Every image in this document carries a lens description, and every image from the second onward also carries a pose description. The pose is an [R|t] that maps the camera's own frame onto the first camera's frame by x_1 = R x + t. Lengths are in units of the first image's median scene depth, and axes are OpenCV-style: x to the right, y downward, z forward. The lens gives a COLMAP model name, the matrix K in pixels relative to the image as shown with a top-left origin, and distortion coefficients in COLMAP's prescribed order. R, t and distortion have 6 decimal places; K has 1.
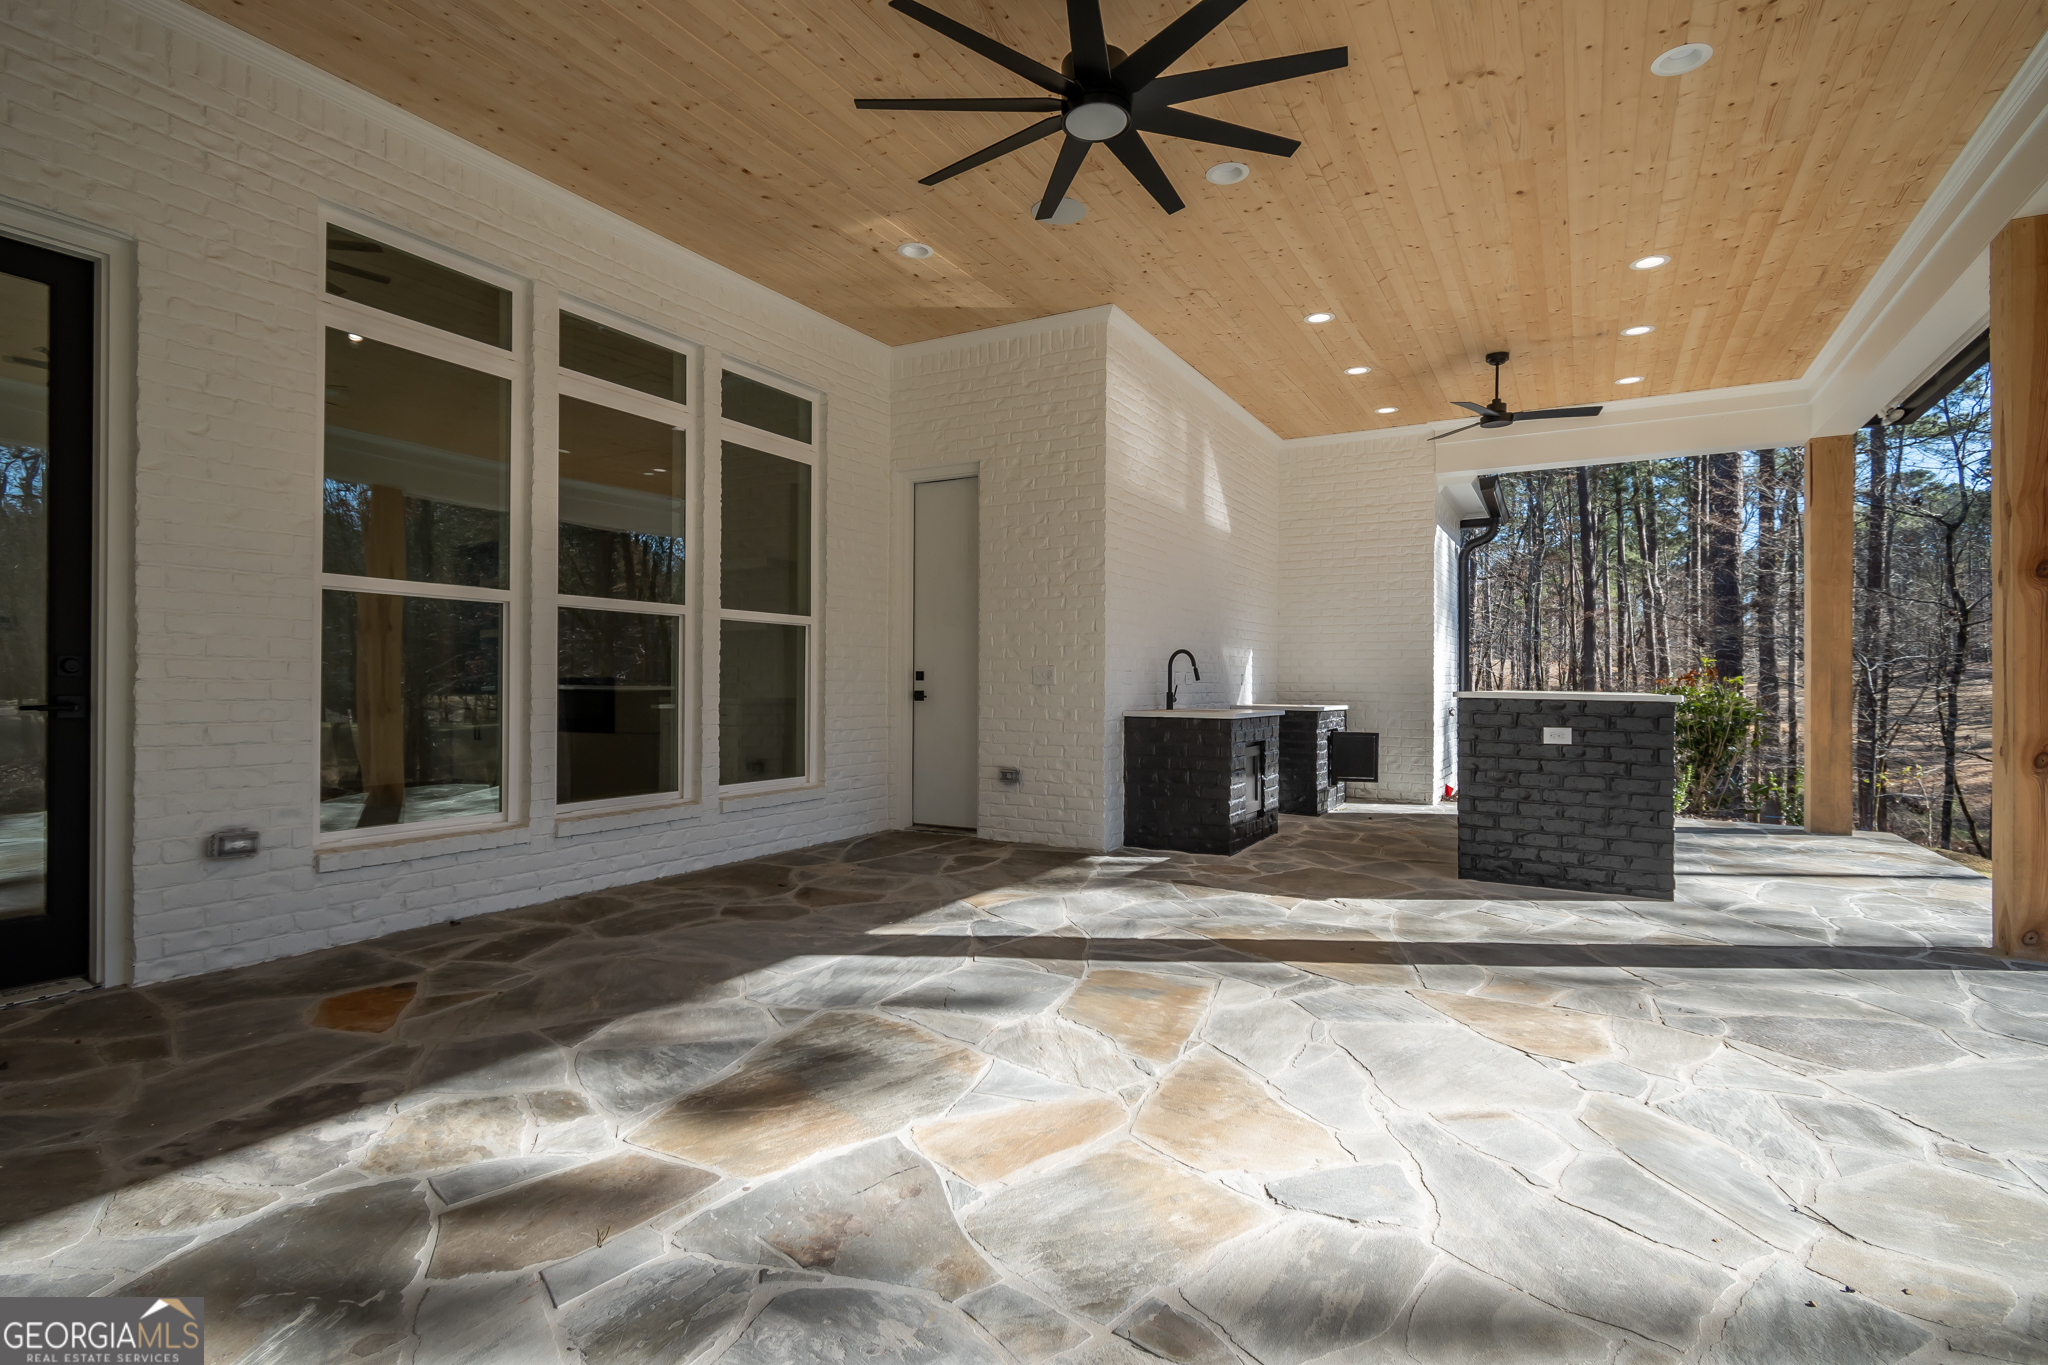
lens RADIAL K [[993.7, 0, 1024.0], [0, 993.7, 684.6], [0, 0, 1]] dist [0.001765, -0.001323]
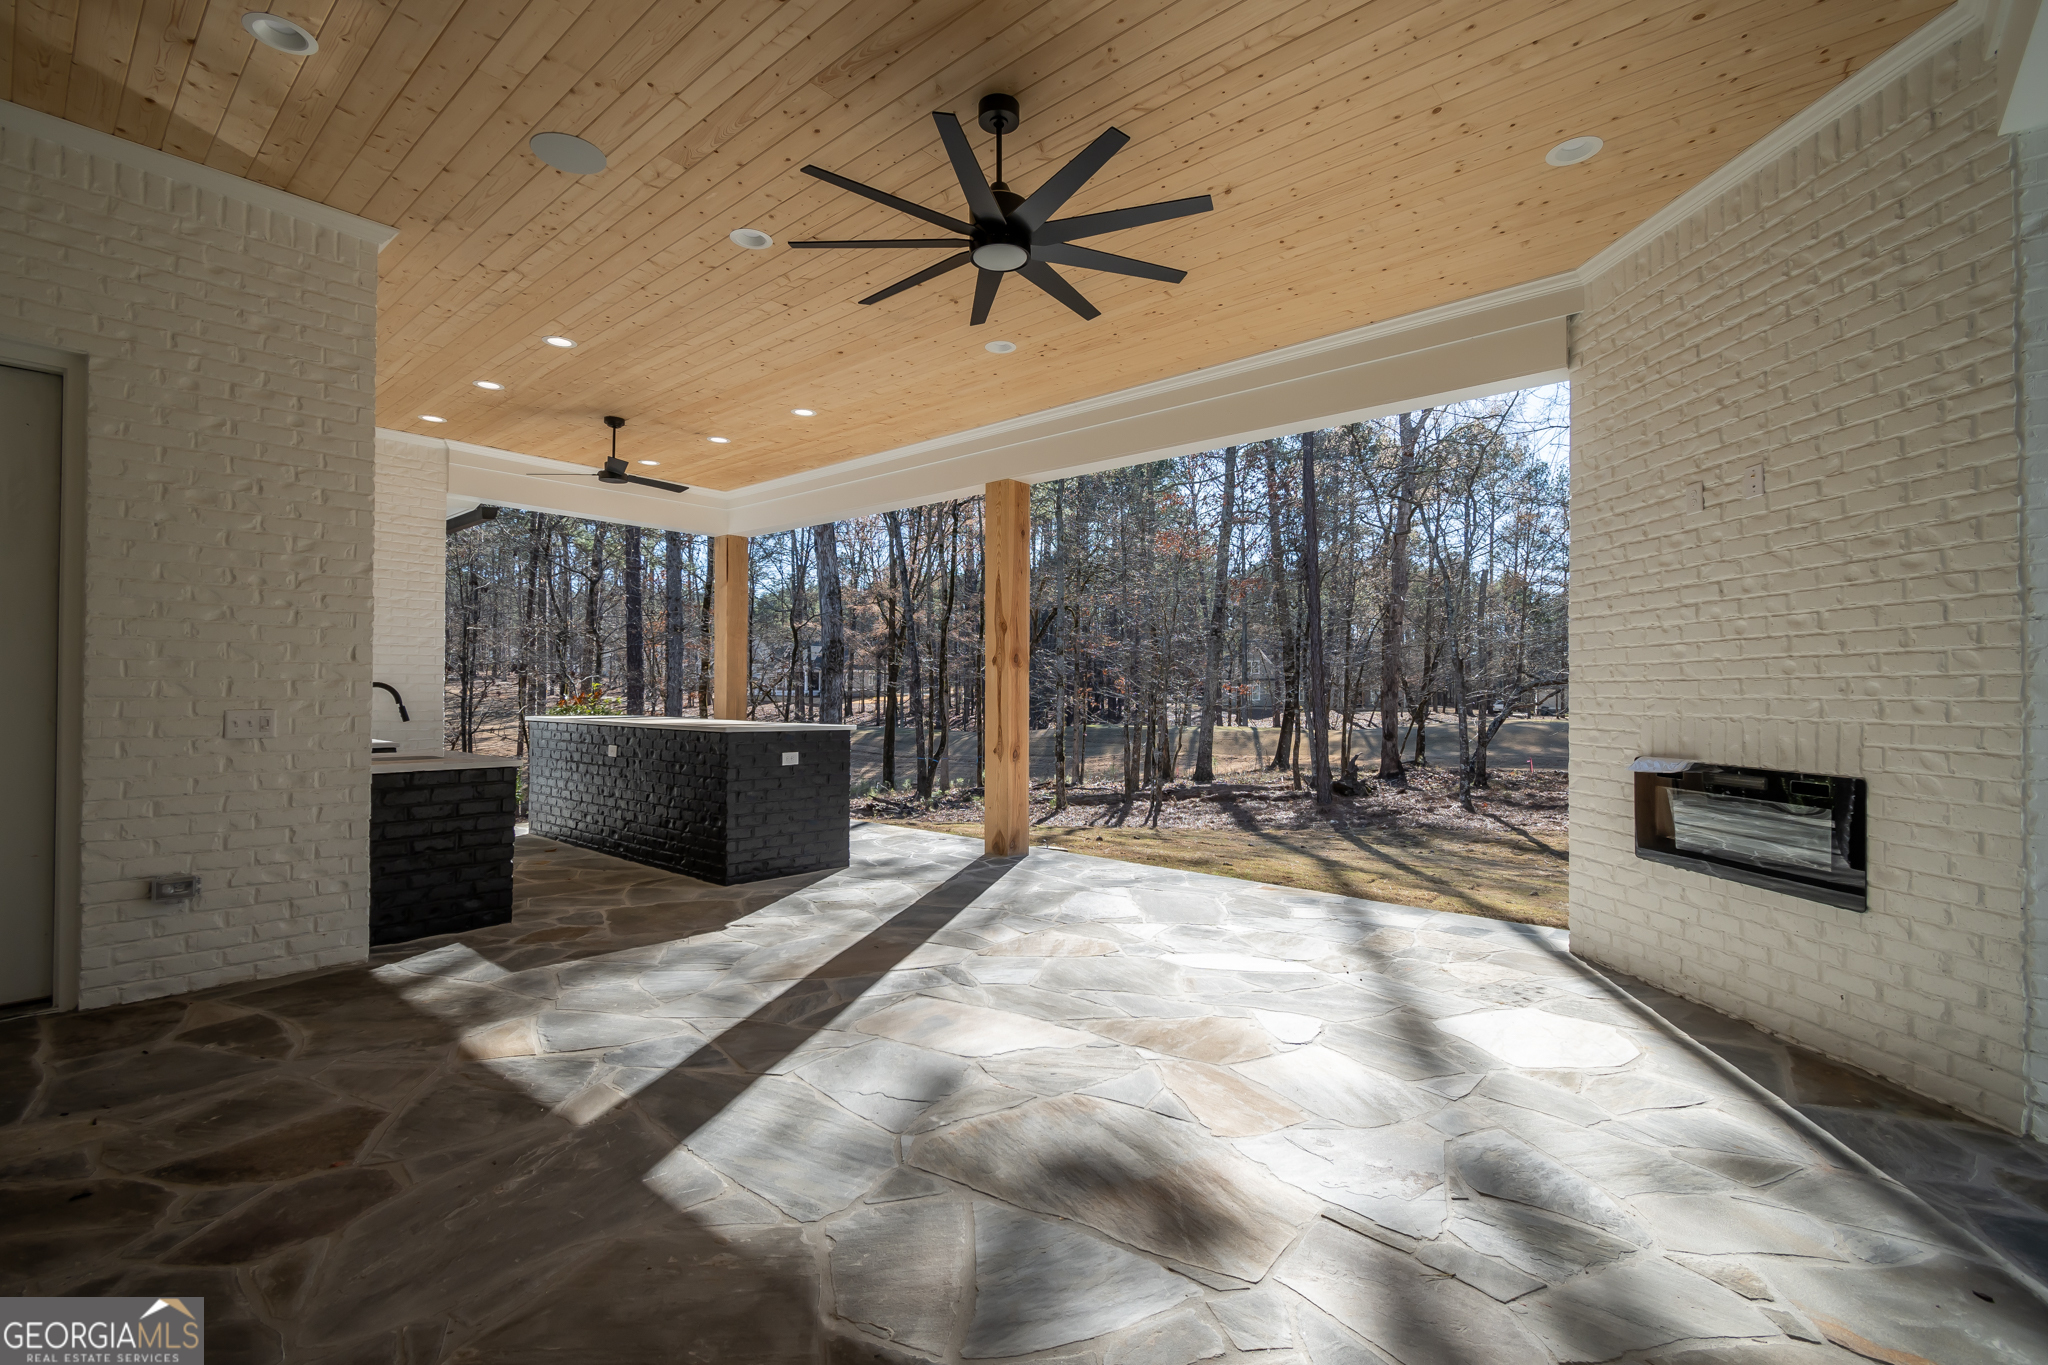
lens RADIAL K [[903.0, 0, 1024.0], [0, 903.0, 682.5], [0, 0, 1]] dist [0.003387, -0.003925]
pose [[0.205633, 0.006148, 0.978610, -0.541394], [-0.004904, 0.999974, -0.005251, -0.042400], [-0.978617, -0.003719, 0.205658, 0.440020]]
